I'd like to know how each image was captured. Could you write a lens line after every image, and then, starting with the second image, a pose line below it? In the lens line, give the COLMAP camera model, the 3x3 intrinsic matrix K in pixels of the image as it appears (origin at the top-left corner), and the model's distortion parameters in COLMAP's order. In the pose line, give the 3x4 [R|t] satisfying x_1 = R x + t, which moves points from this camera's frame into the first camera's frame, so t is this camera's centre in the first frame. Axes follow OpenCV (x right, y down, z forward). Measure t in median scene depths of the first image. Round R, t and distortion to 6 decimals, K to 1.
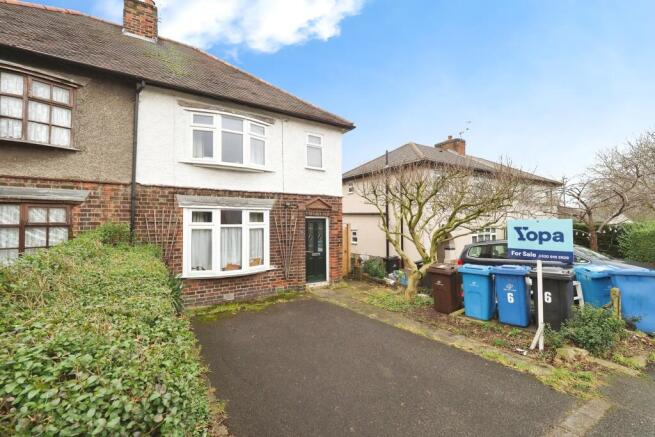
lens RADIAL K [[279.3, 0, 326.4], [0, 279.3, 217.7], [0, 0, 1]] dist [-0.002511, -0.002258]
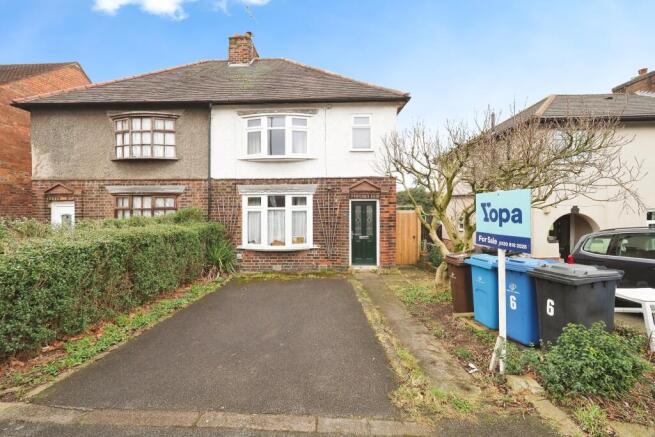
lens RADIAL K [[279.3, 0, 308.3], [0, 279.3, 215.9], [0, 0, 1]] dist [-0.002511, -0.002258]
pose [[0.834474, 0.004664, -0.551028, 0.447022], [0.018850, 0.999137, 0.037004, 0.019645], [0.550725, -0.041266, 0.833666, 0.085777]]
